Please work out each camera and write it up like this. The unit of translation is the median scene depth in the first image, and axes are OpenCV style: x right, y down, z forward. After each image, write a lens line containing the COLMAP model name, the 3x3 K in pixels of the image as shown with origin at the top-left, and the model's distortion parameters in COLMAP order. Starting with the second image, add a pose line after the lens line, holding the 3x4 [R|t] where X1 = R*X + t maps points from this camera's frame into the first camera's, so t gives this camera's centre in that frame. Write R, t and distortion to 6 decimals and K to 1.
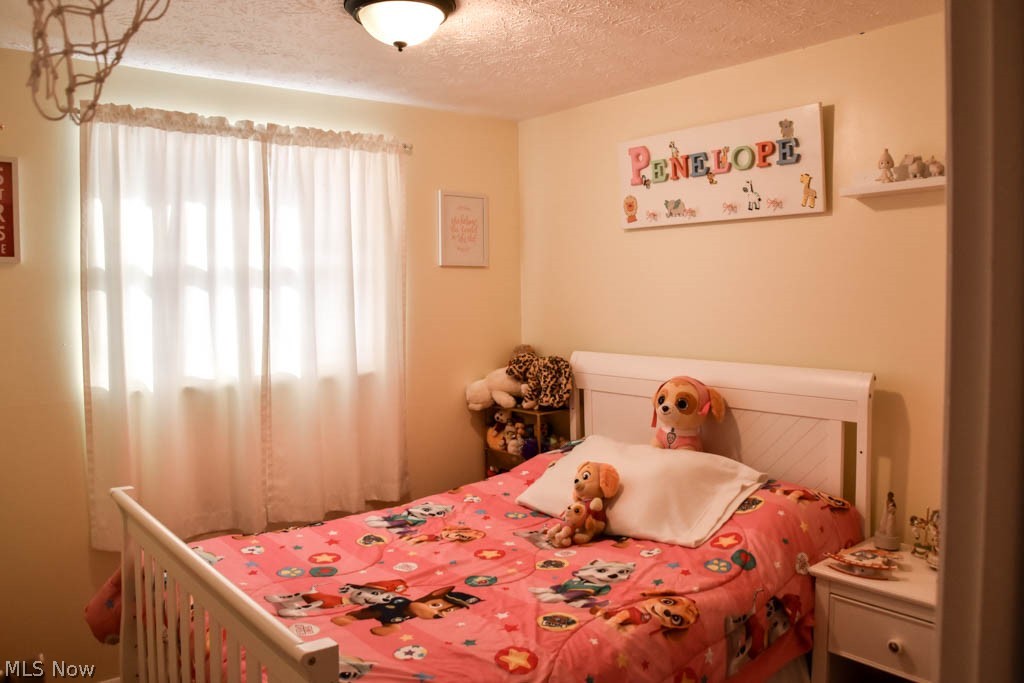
lens RADIAL K [[781.1, 0, 512.0], [0, 781.1, 341.5], [0, 0, 1]] dist [-0.072226, 0.001162]
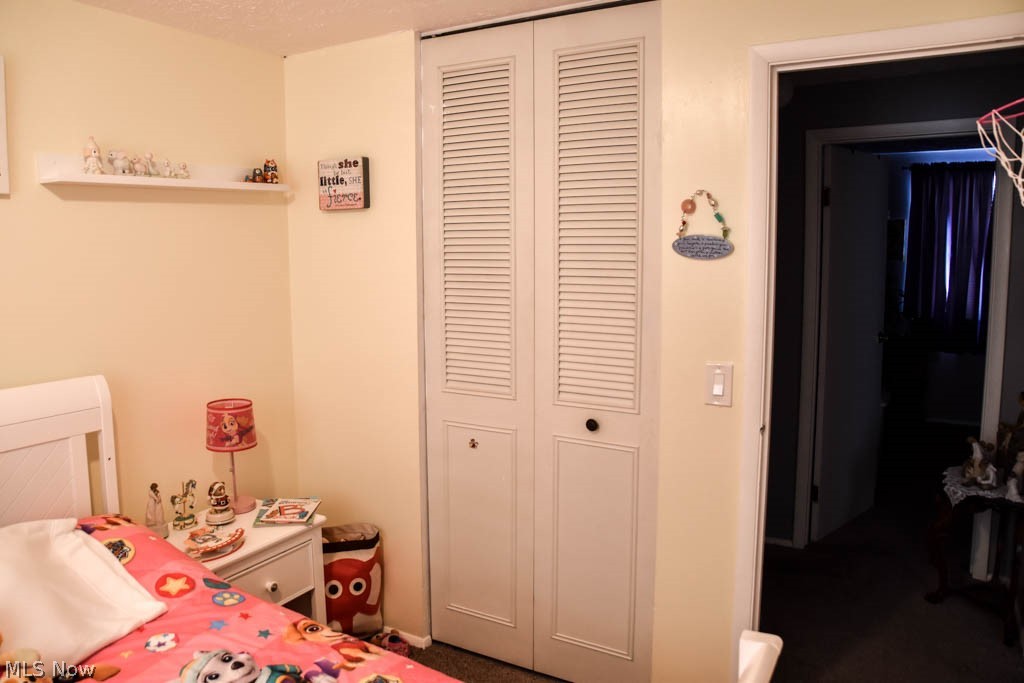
lens RADIAL K [[732.3, 0, 512.0], [0, 732.3, 341.5], [0, 0, 1]] dist [-0.108025, 0.000389]
pose [[-0.361753, -0.101731, 0.926707, -0.564771], [0.066866, 0.988637, 0.134631, -0.090419], [-0.929873, 0.110669, -0.350840, 0.917559]]
